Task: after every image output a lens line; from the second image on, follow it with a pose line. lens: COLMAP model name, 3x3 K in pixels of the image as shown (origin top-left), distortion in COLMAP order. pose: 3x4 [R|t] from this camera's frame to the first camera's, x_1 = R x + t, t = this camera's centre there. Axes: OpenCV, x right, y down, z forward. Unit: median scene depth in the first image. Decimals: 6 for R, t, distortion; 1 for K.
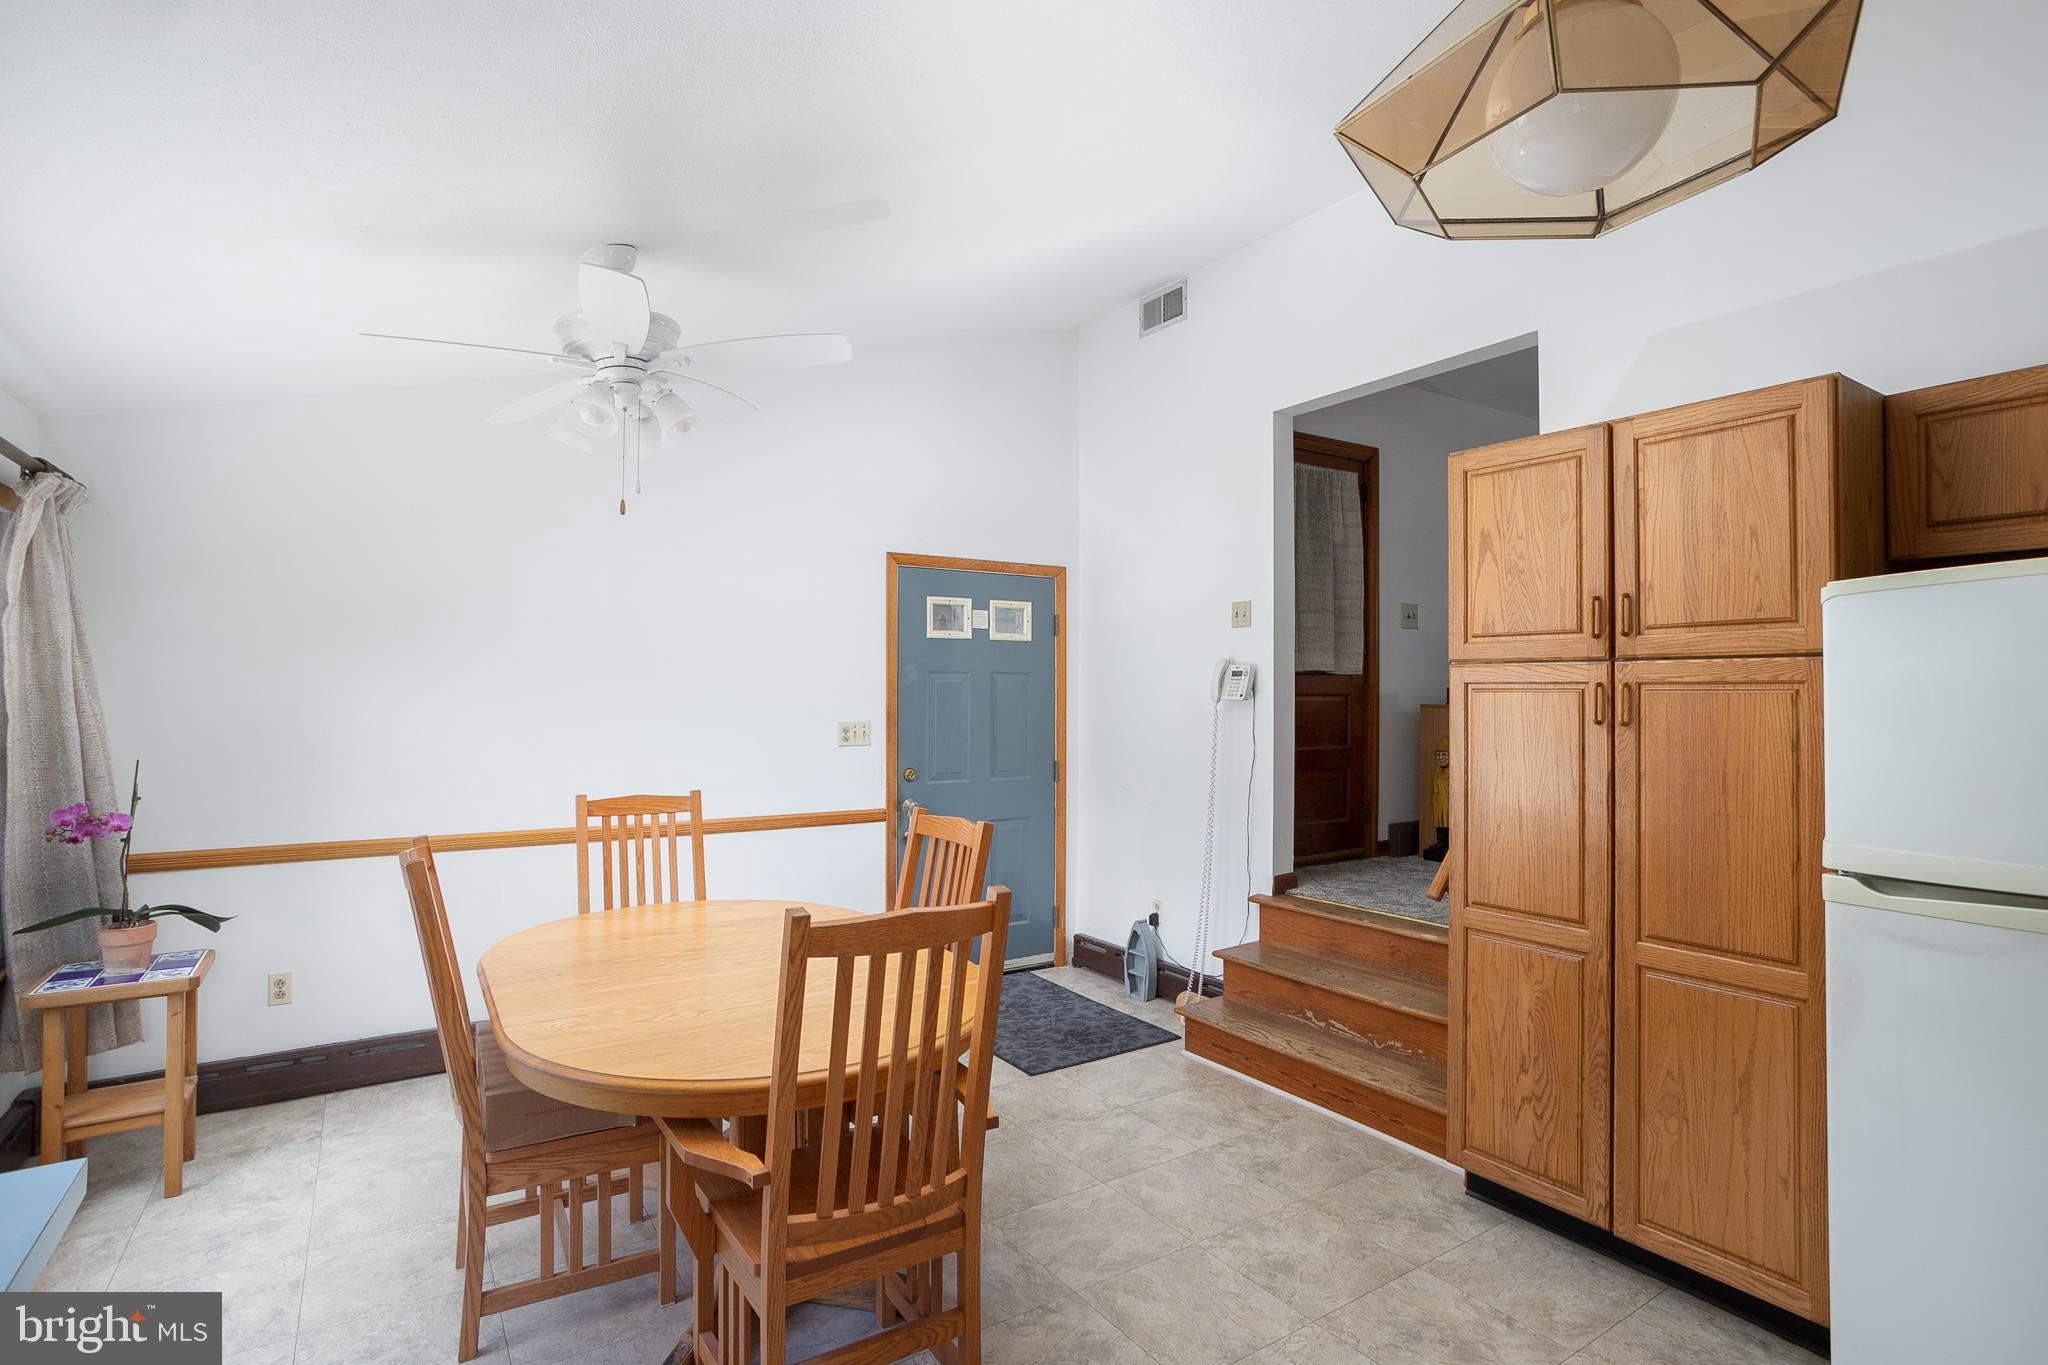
lens RADIAL K [[992.6, 0, 1021.9], [0, 992.6, 677.0], [0, 0, 1]] dist [-0.027070, 0.004483]
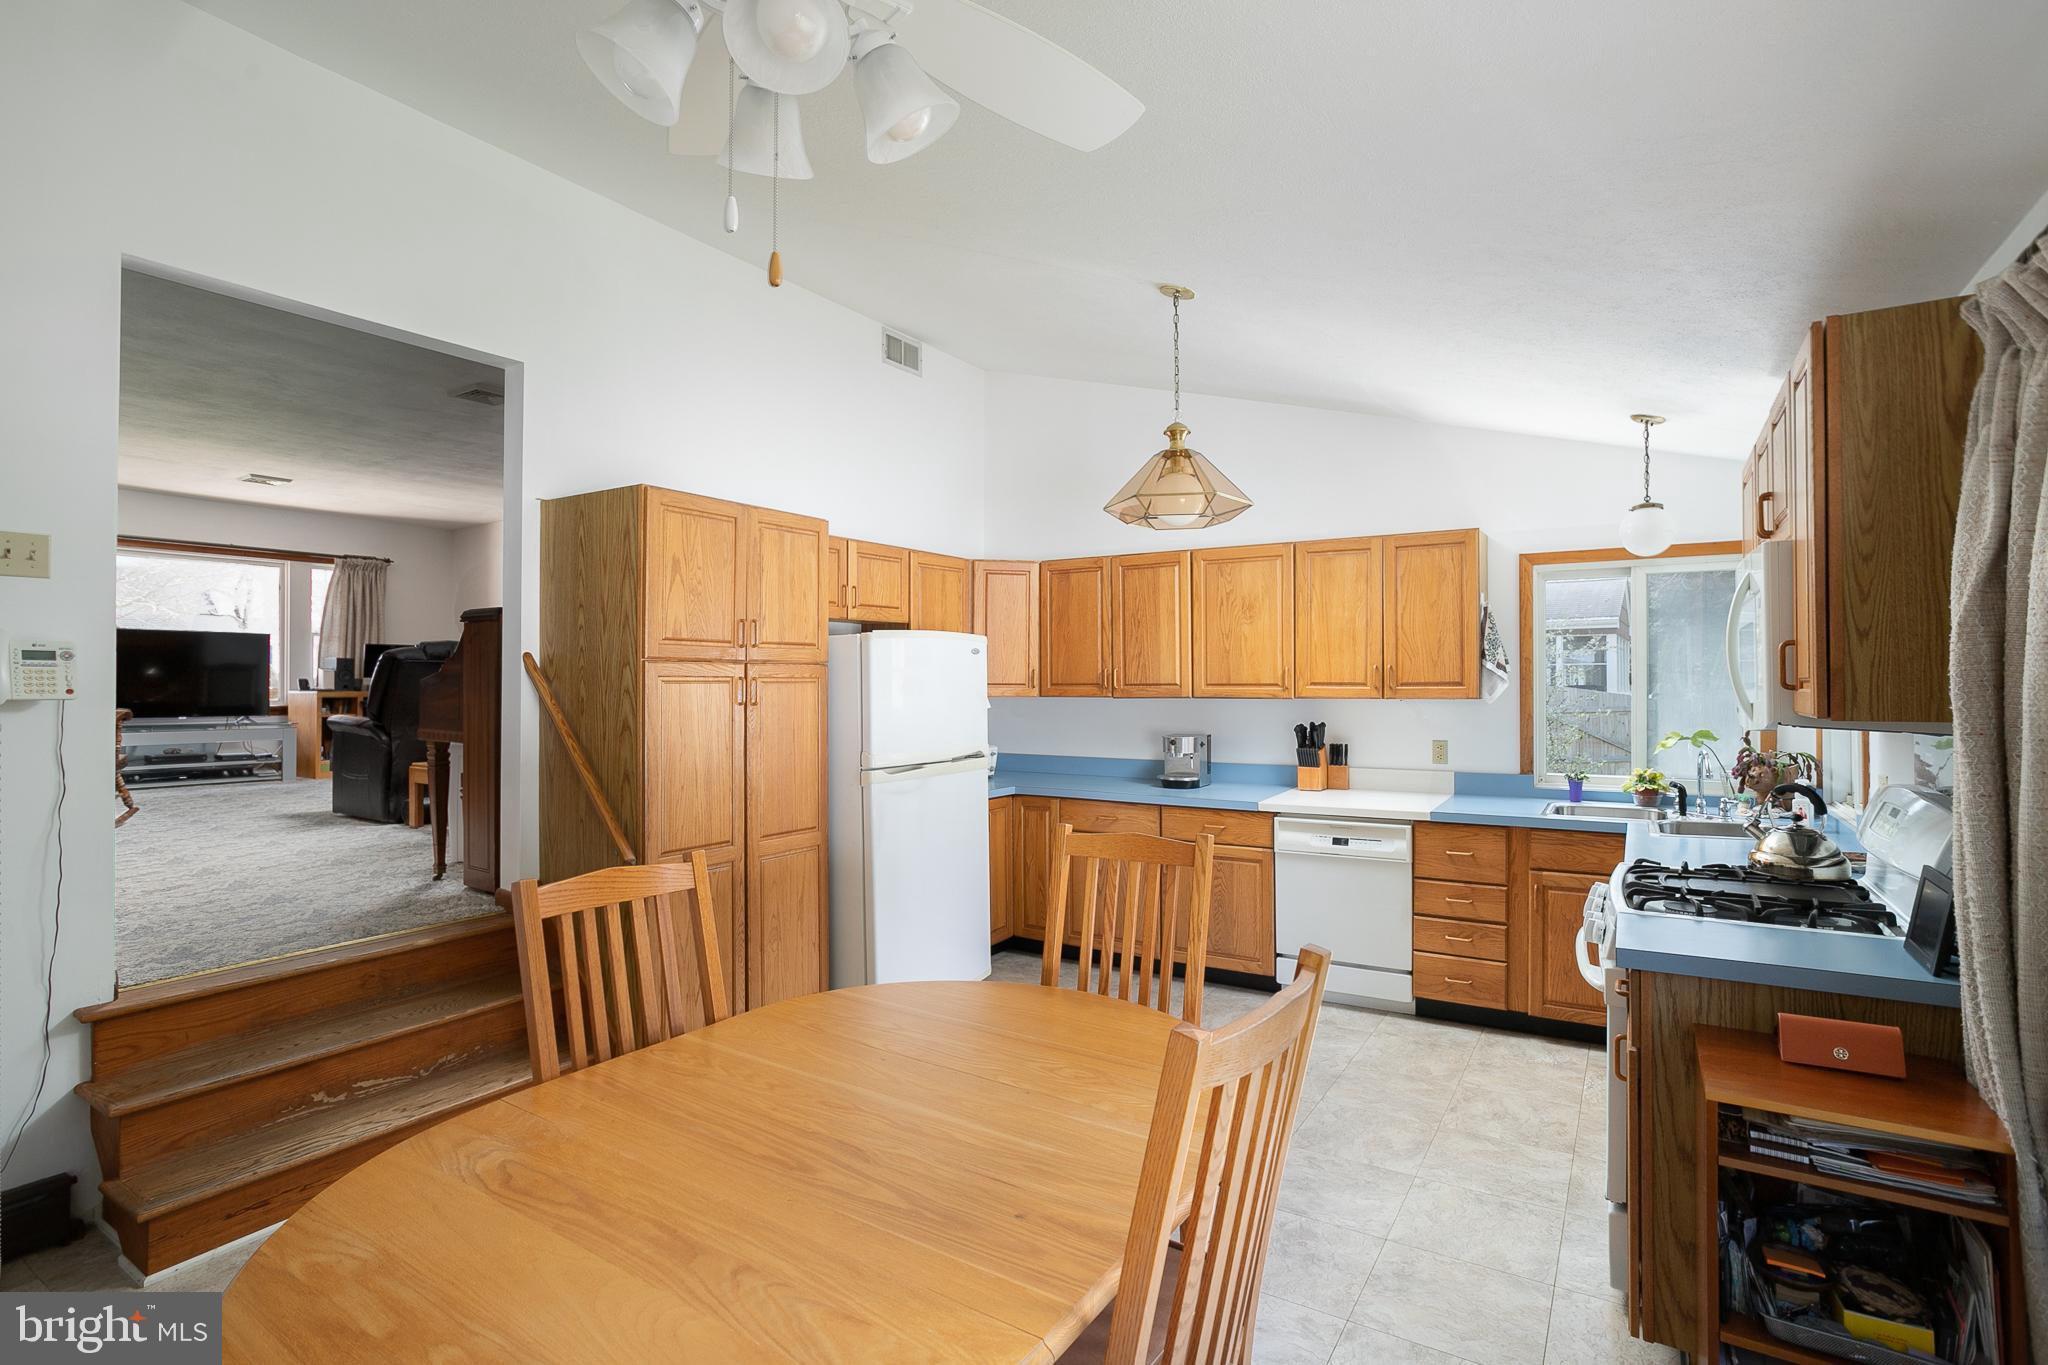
lens RADIAL K [[992.6, 0, 1026.9], [0, 992.6, 683.1], [0, 0, 1]] dist [-0.027070, 0.004483]
pose [[-0.411608, -0.001228, 0.911360, -0.876926], [-0.013961, 0.999890, -0.004959, 0.014282], [-0.911254, -0.014765, -0.411580, 1.109702]]
